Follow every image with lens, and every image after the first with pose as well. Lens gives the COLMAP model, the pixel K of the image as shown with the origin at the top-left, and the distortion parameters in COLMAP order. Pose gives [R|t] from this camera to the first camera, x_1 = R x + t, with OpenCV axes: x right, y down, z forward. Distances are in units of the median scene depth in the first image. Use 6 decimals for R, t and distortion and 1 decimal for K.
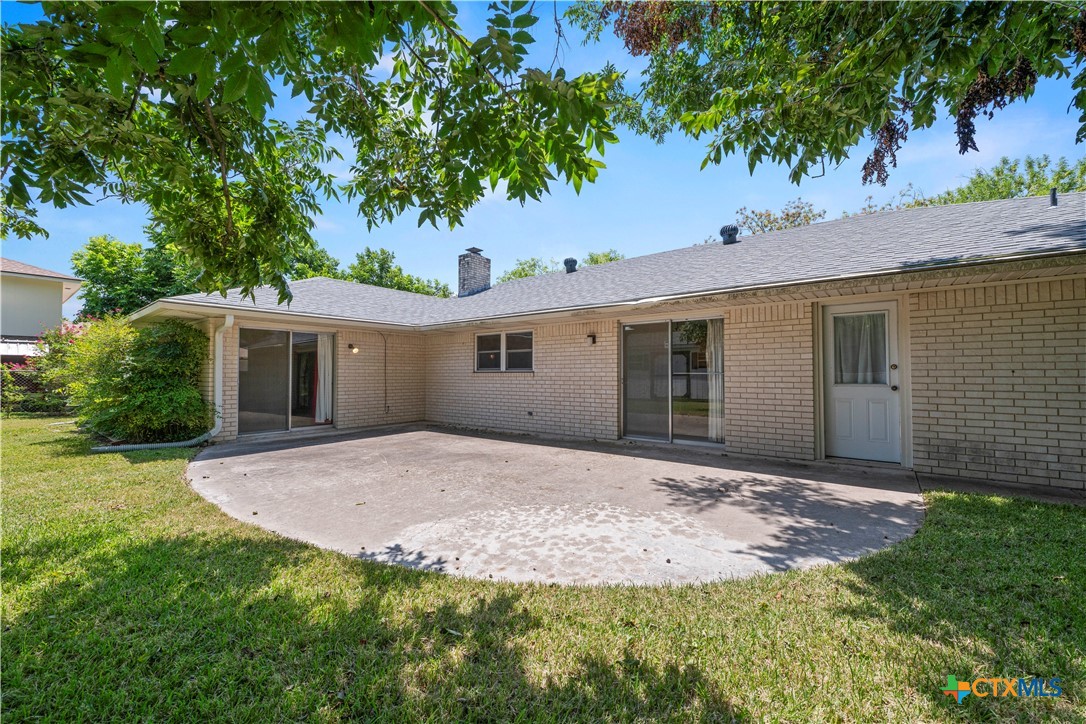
lens RADIAL K [[429.9, 0, 537.5], [0, 429.9, 360.9], [0, 0, 1]] dist [-0.001375, 0.000372]
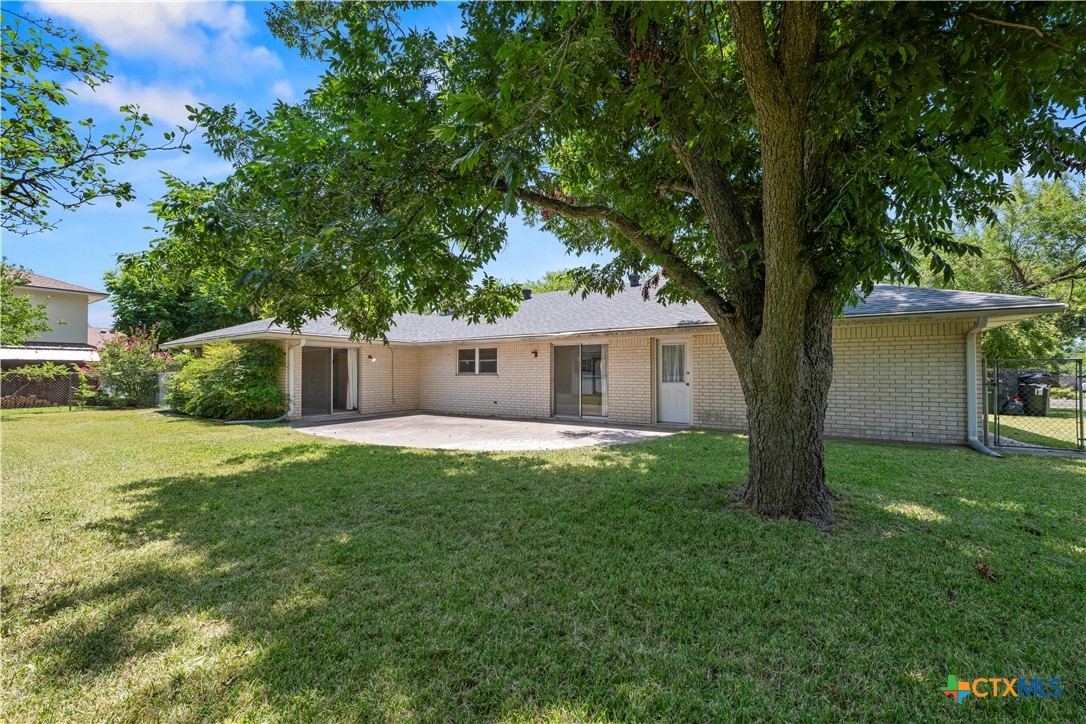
lens RADIAL K [[429.9, 0, 545.8], [0, 429.9, 364.2], [0, 0, 1]] dist [-0.001375, 0.000372]
pose [[0.995450, 0.002847, 0.095244, 0.013960], [-0.003465, 0.999974, 0.006325, -0.020555], [-0.095224, -0.006626, 0.995434, -0.495396]]
